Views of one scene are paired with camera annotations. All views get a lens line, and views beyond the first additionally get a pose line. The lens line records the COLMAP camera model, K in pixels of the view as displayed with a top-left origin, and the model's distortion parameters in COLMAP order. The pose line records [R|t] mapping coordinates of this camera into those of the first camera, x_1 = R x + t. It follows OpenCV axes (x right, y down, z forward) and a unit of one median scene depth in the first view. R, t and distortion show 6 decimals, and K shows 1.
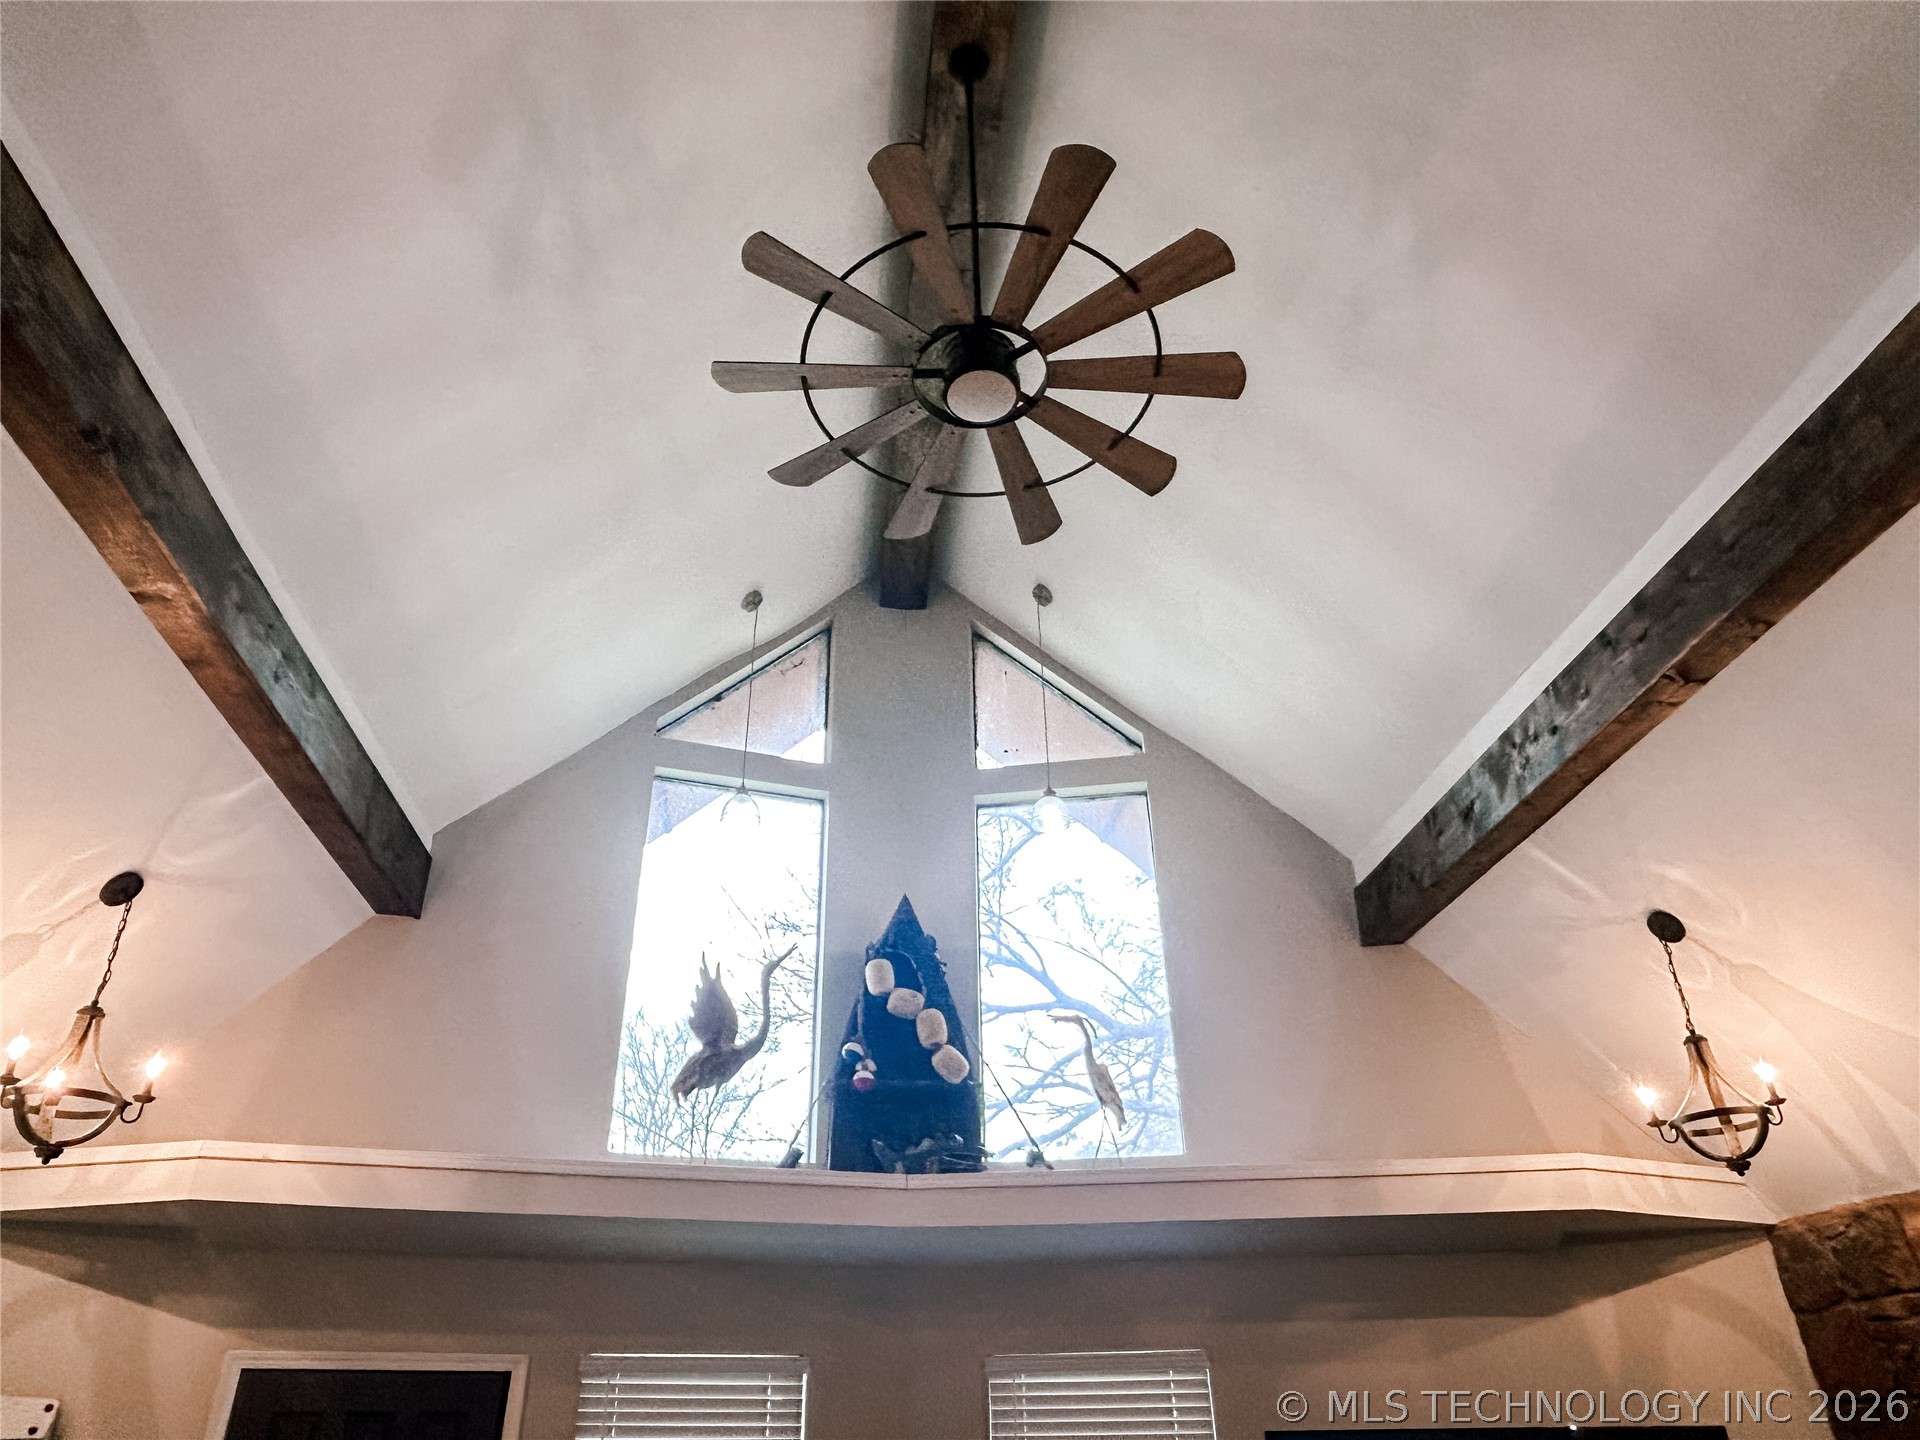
lens RADIAL K [[1247.5, 0, 957.2], [0, 1247.5, 712.0], [0, 0, 1]] dist [0.001407, -0.003621]
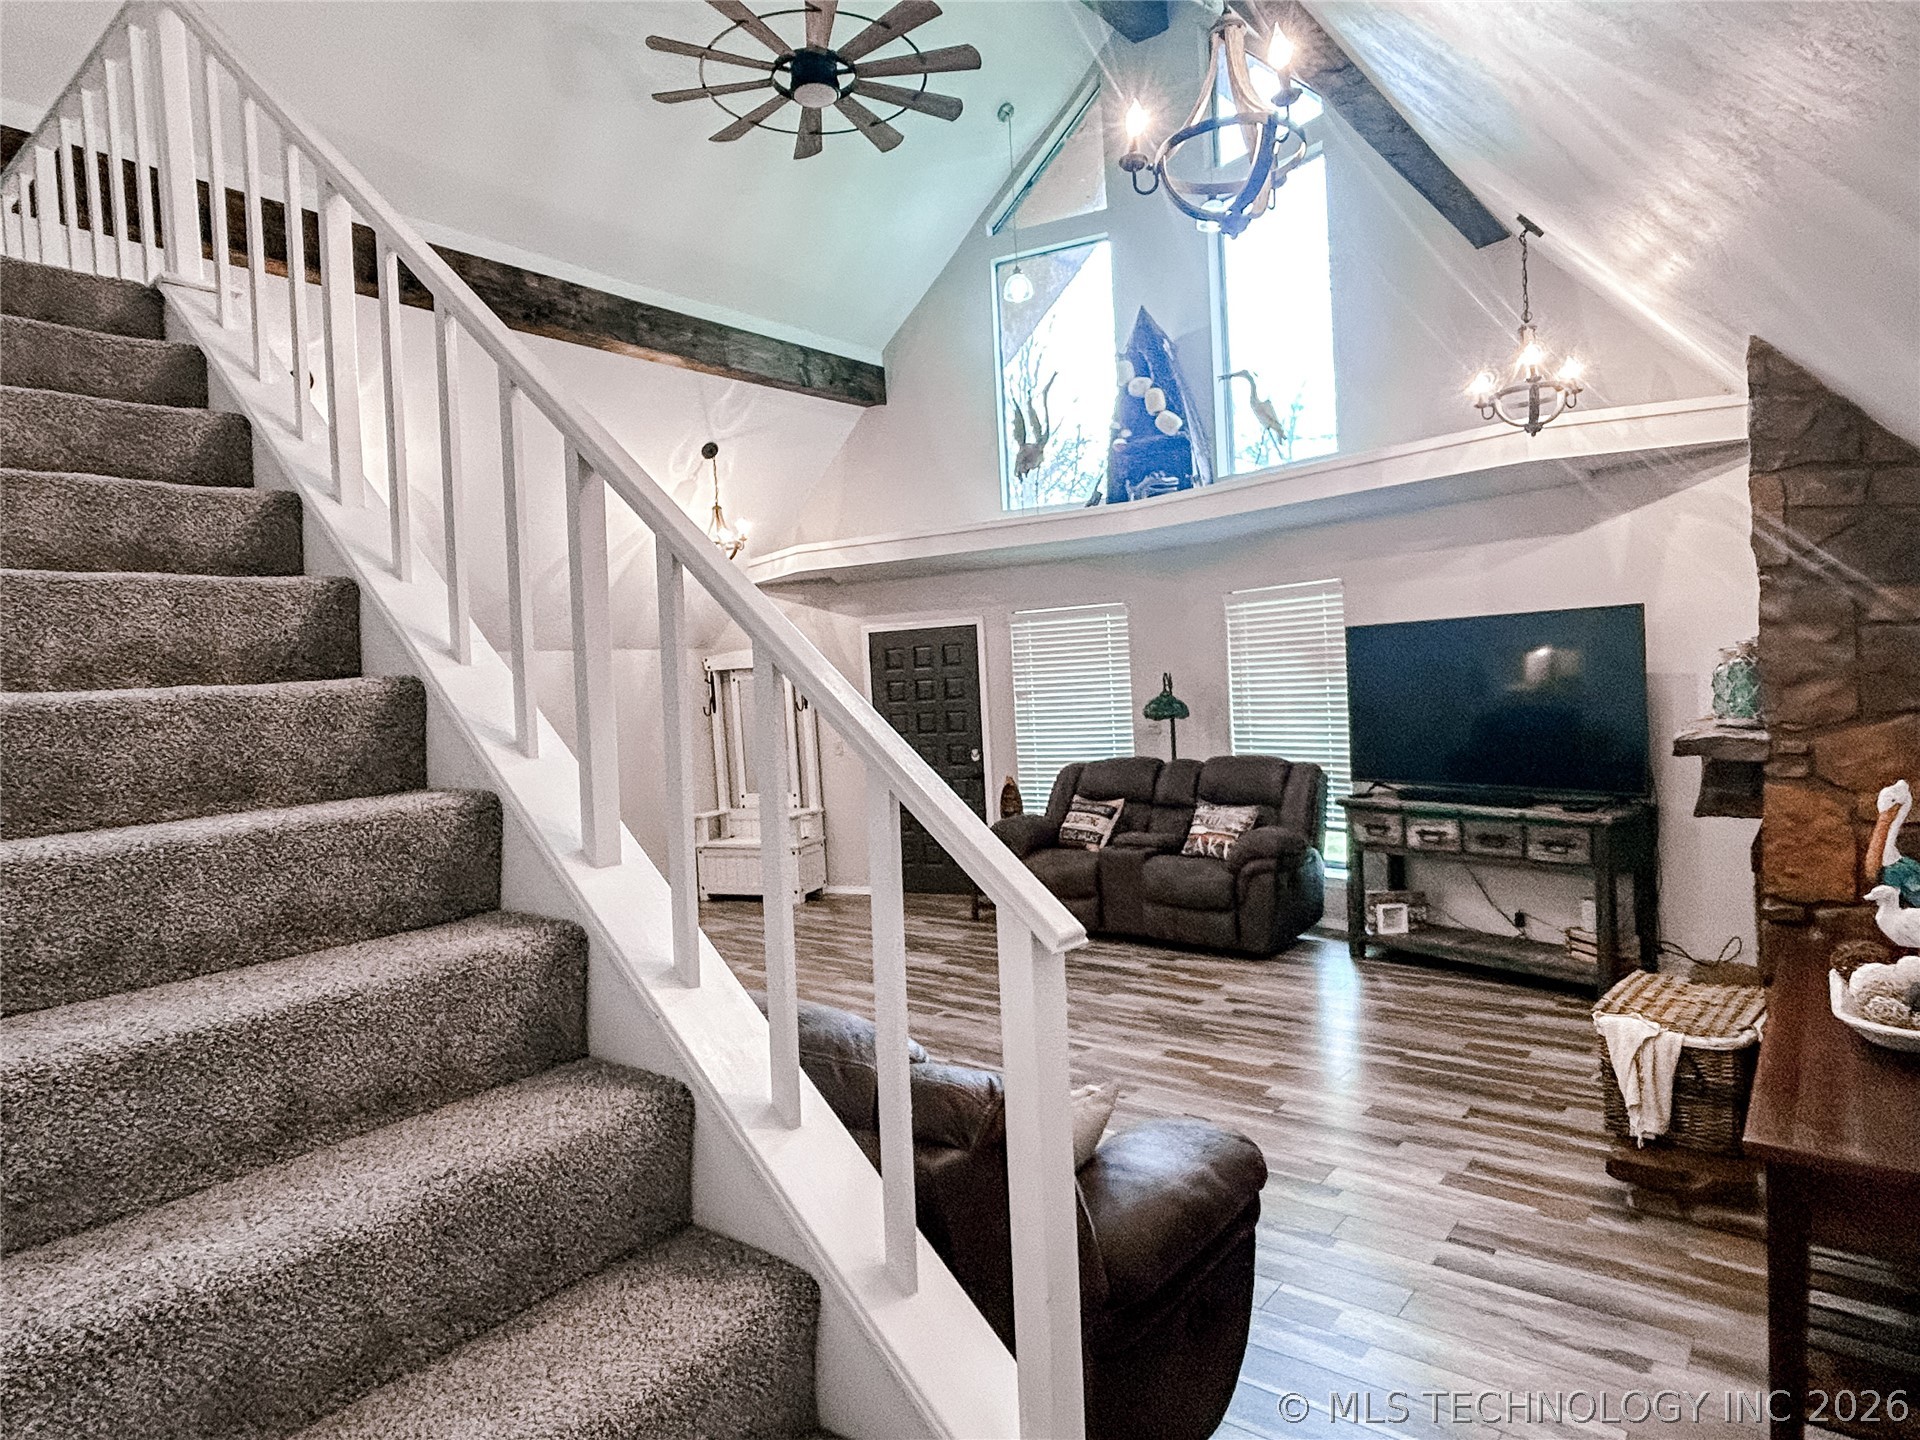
lens RADIAL K [[1129.5, 0, 969.1], [0, 1129.5, 706.7], [0, 0, 1]] dist [0.030855, 0.002130]
pose [[0.716056, -0.011987, -0.697940, 0.845602], [0.397280, 0.829122, 0.393353, -0.071027], [0.573962, -0.558940, 0.598460, -0.149444]]
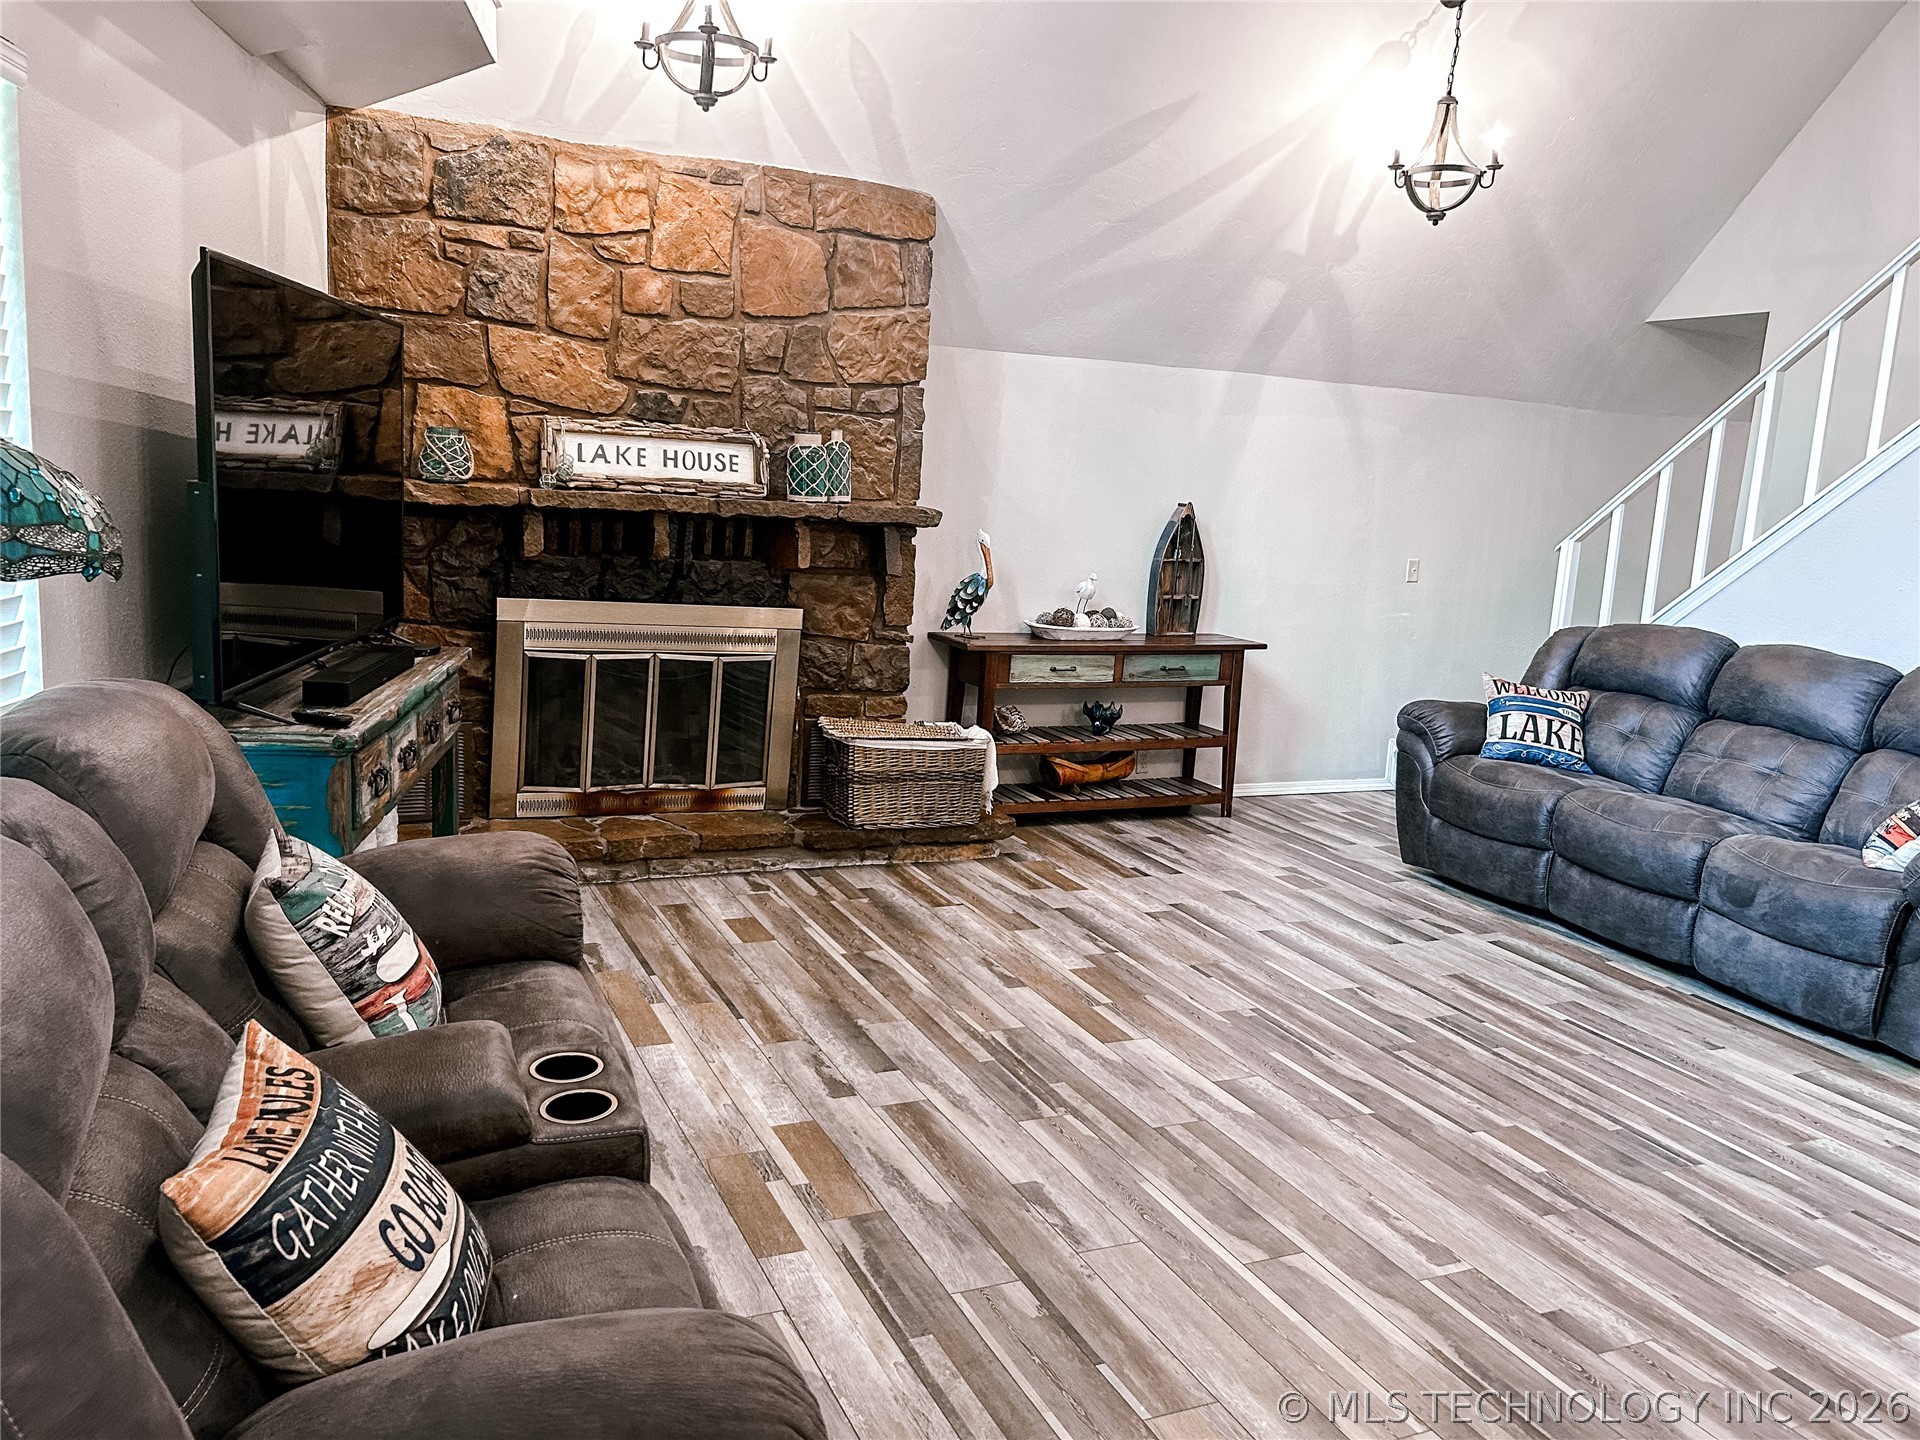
lens RADIAL K [[1439.3, 0, 957.8], [0, 1439.3, 720.9], [0, 0, 1]] dist [0.052944, -0.065899]
pose [[-0.316258, -0.176069, 0.932191, -0.425878], [-0.540204, 0.841181, -0.024392, 0.558197], [-0.779847, -0.511287, -0.361143, 0.831390]]
